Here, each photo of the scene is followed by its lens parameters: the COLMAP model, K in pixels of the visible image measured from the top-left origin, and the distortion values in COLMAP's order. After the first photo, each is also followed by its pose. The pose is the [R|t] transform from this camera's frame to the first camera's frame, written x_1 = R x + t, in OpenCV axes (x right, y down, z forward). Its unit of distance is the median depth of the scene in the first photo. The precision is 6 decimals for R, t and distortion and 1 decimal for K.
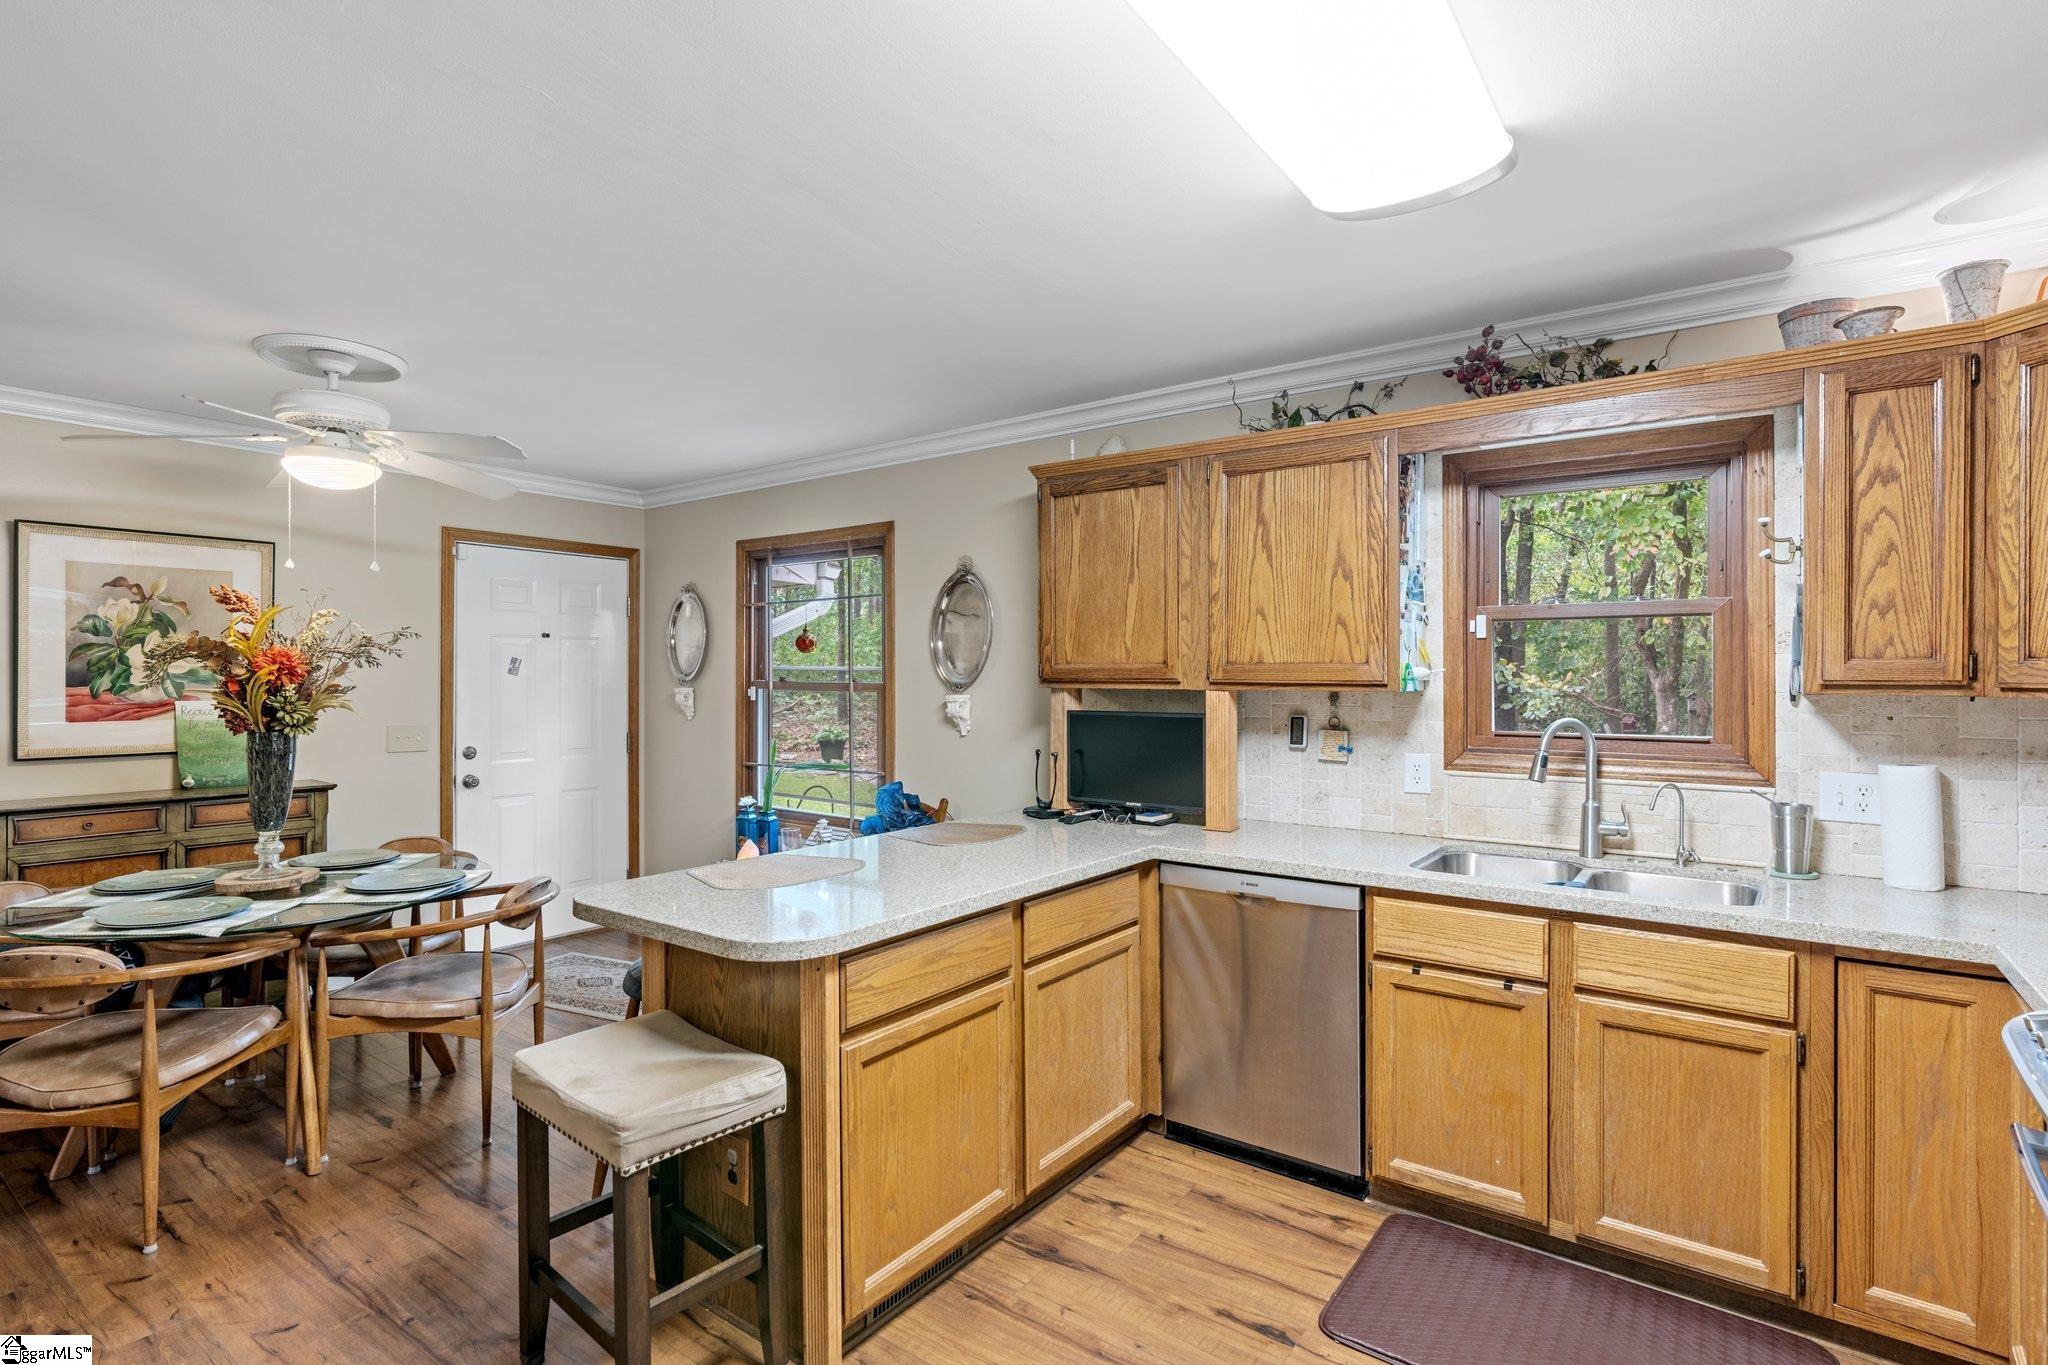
lens RADIAL K [[989.5, 0, 1023.5], [0, 989.5, 670.7], [0, 0, 1]] dist [-0.004829, -0.000609]
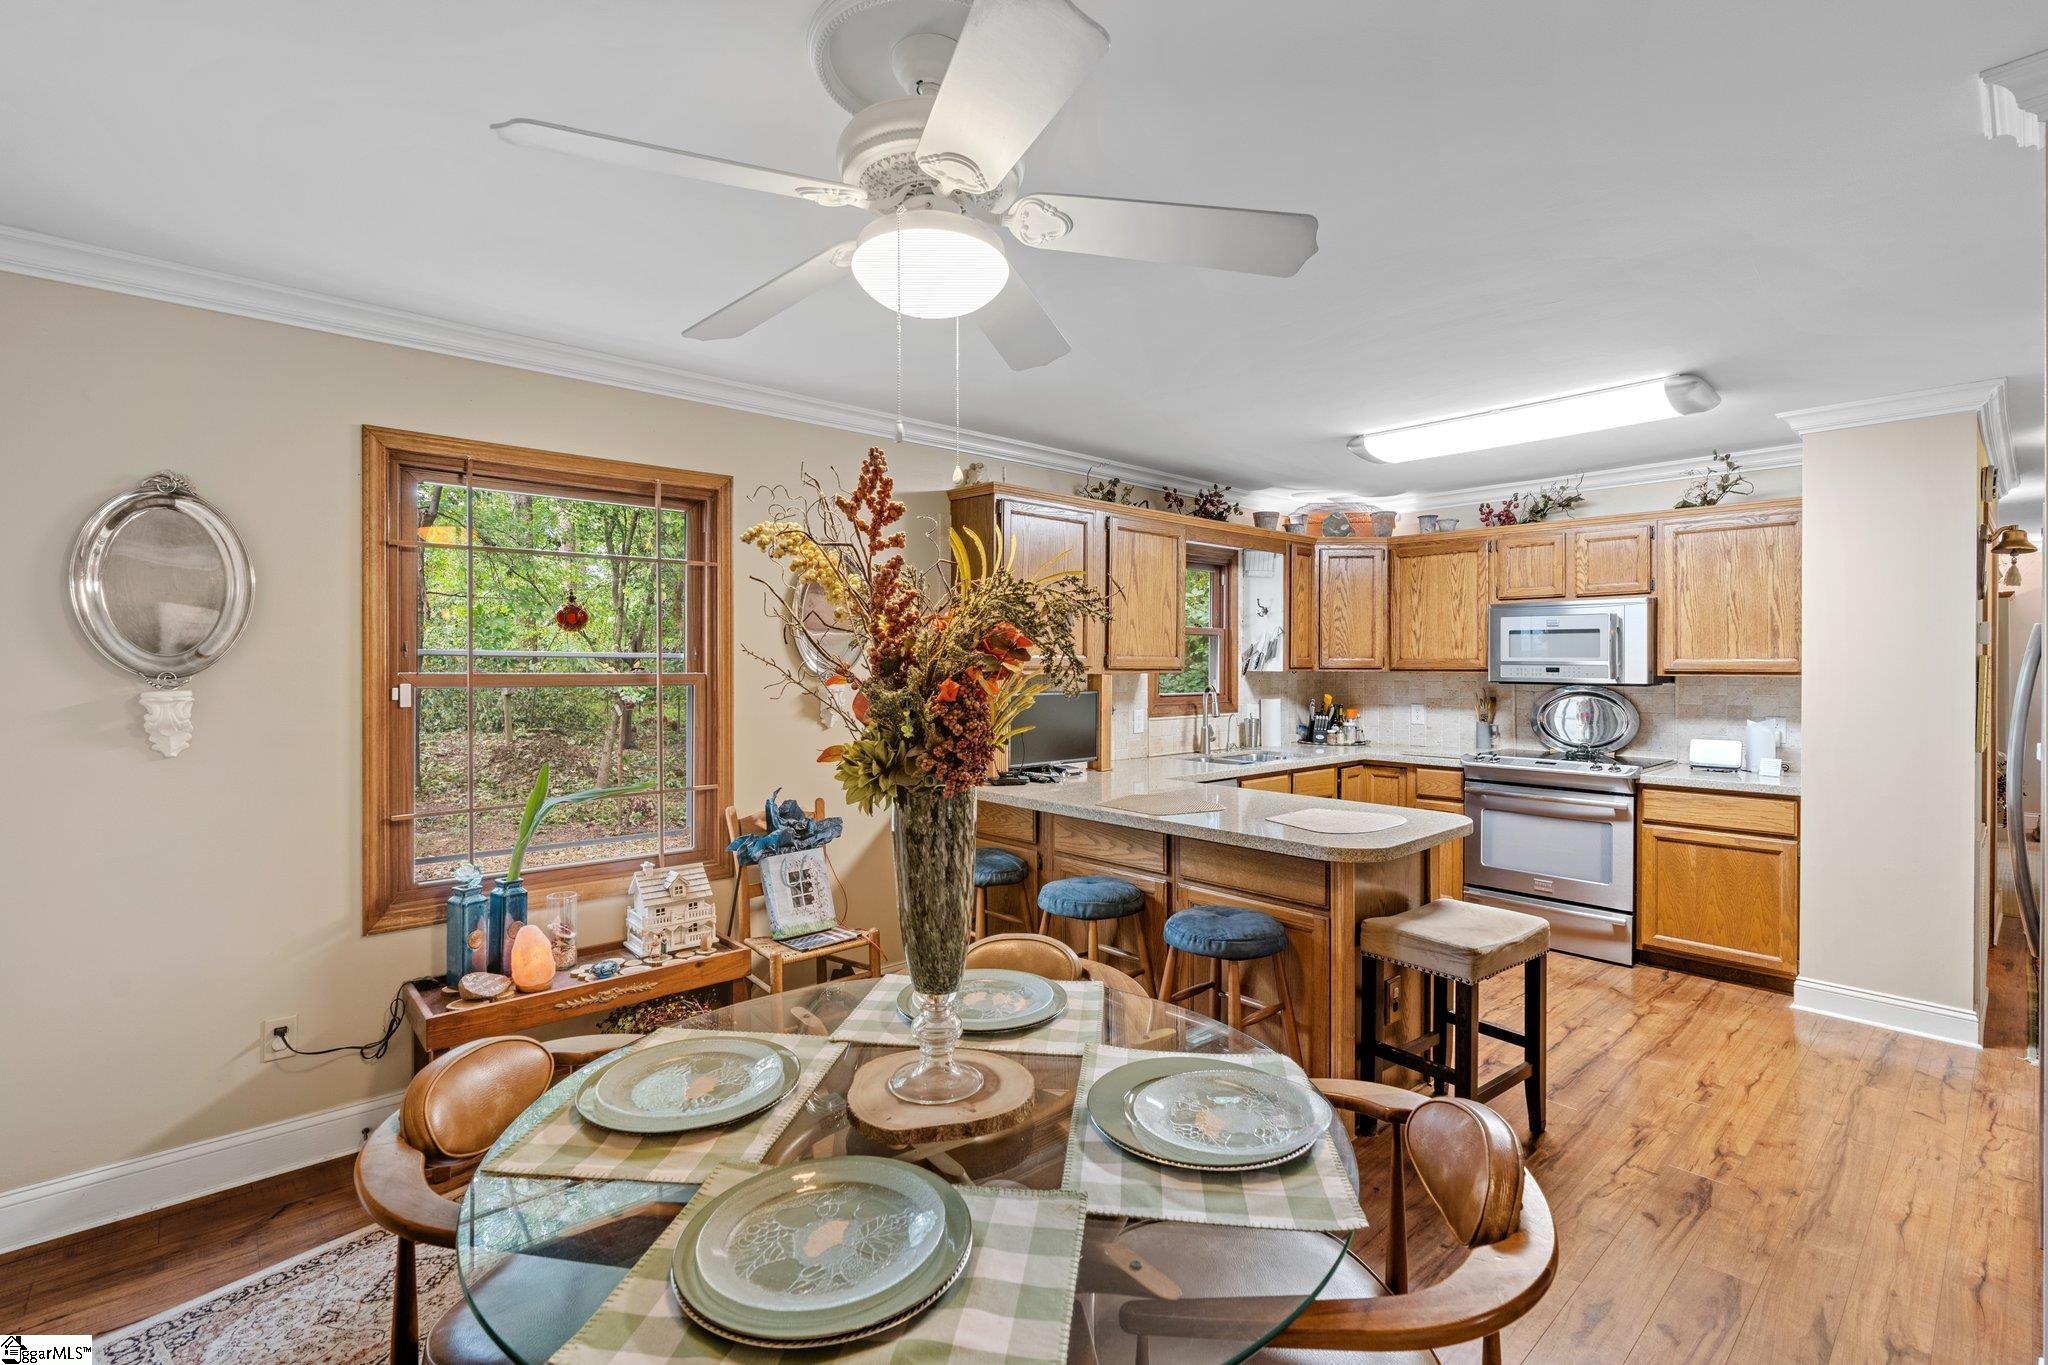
lens RADIAL K [[917.8, 0, 1036.9], [0, 917.8, 659.6], [0, 0, 1]] dist [-0.003306, -0.000425]
pose [[0.196343, 0.003312, 0.980530, -1.155120], [-0.004061, 0.999988, -0.002564, 0.002286], [-0.980527, -0.003478, 0.196355, 0.838244]]
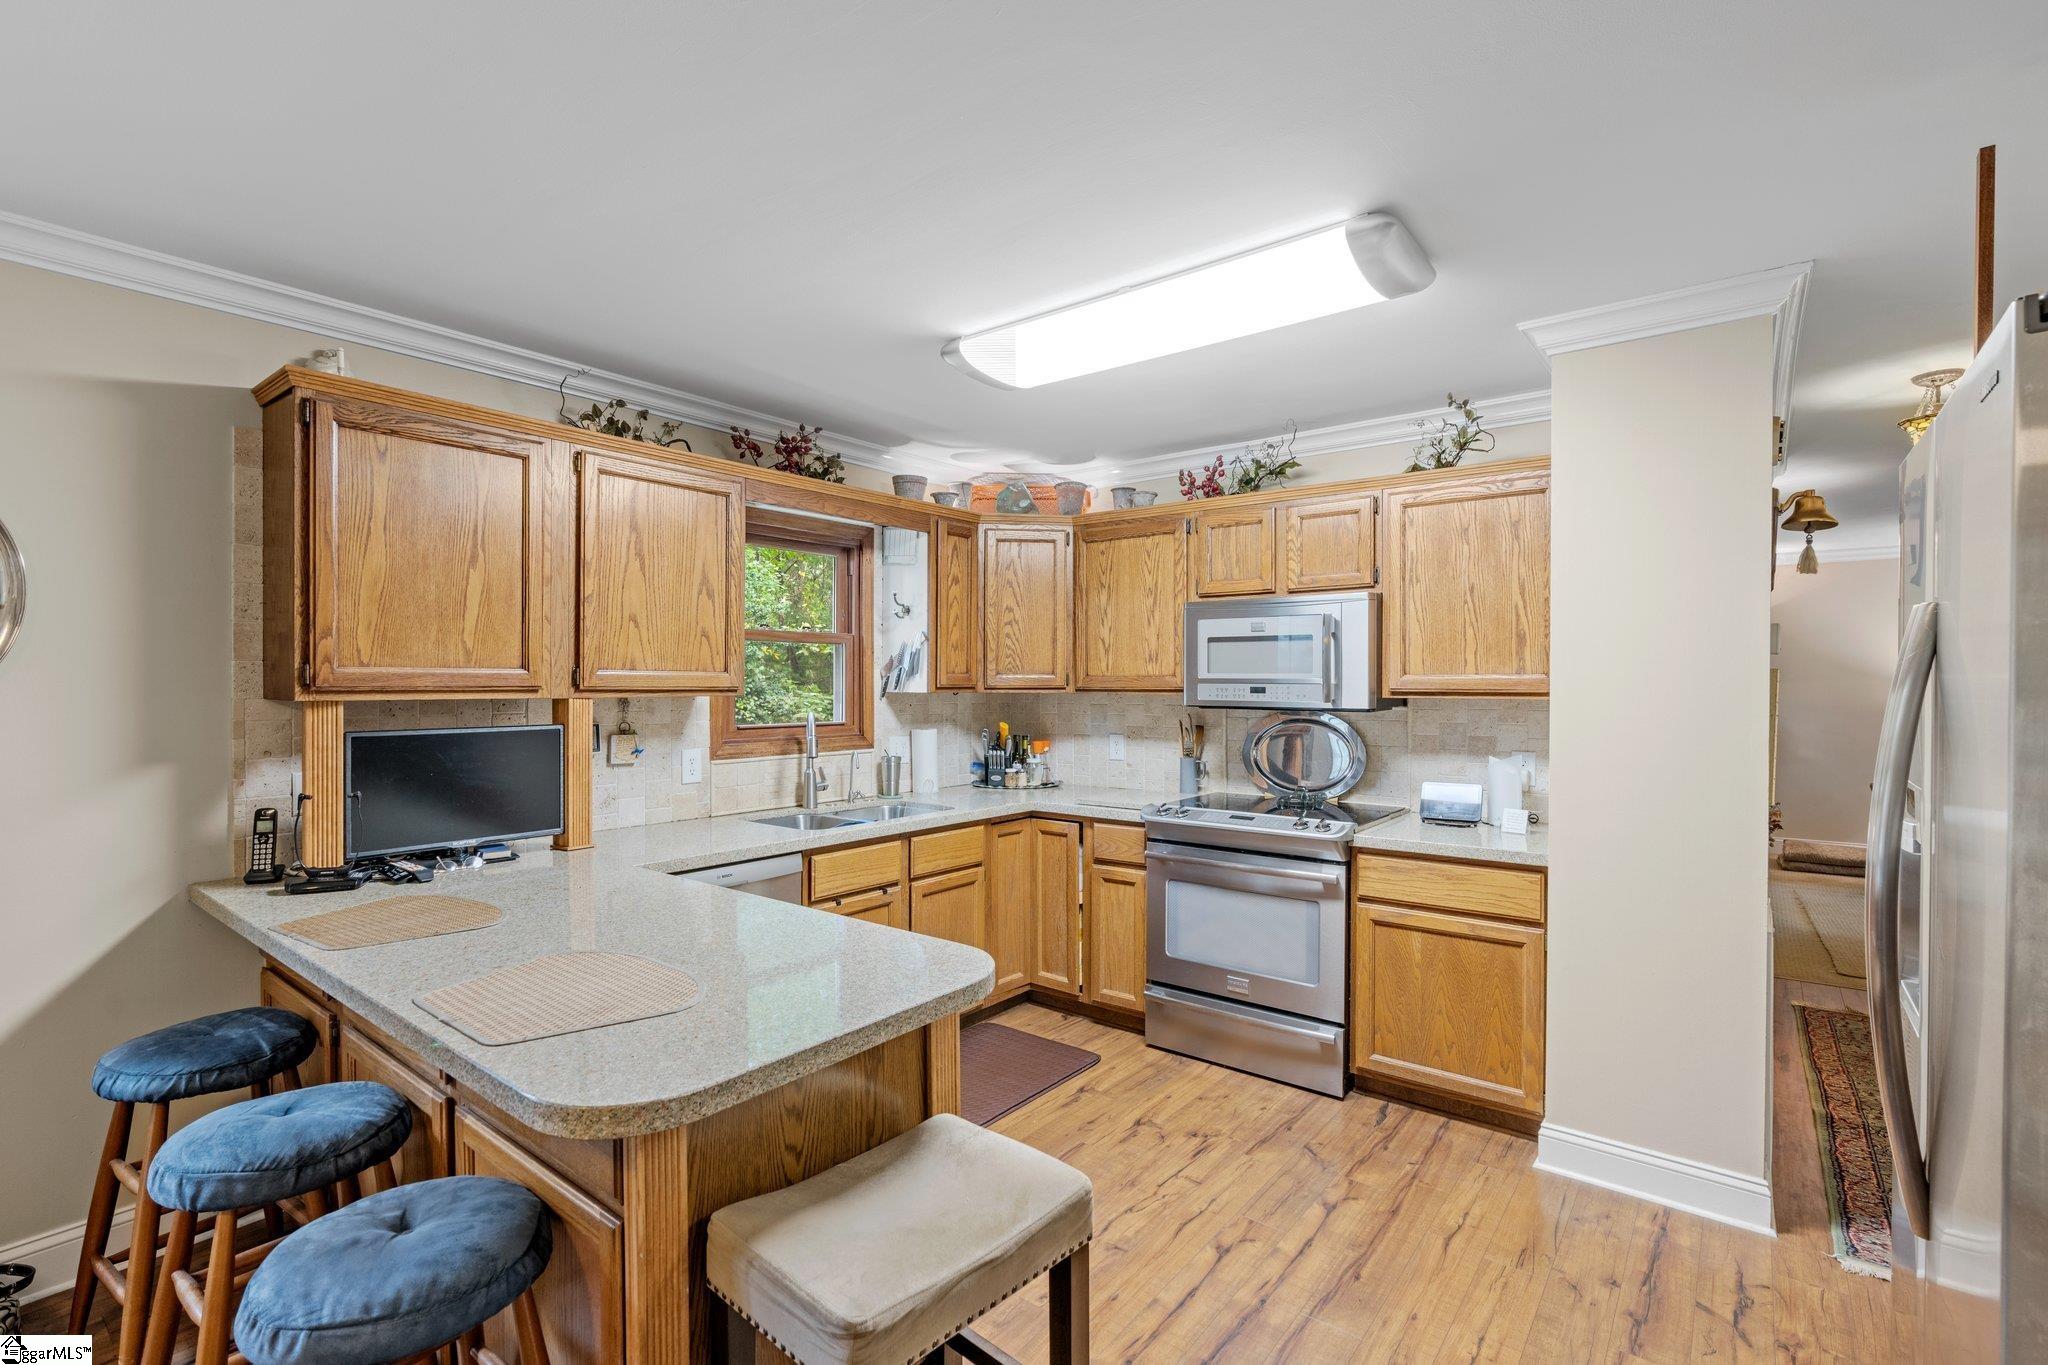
lens RADIAL K [[931.1, 0, 1024.0], [0, 931.1, 682.5], [0, 0, 1]] dist [-0.009987, 0.000305]
pose [[0.034694, -0.000914, 0.999398, -0.667000], [-0.003144, 0.999995, 0.001024, 0.002516], [-0.999393, -0.003178, 0.034691, 0.553359]]
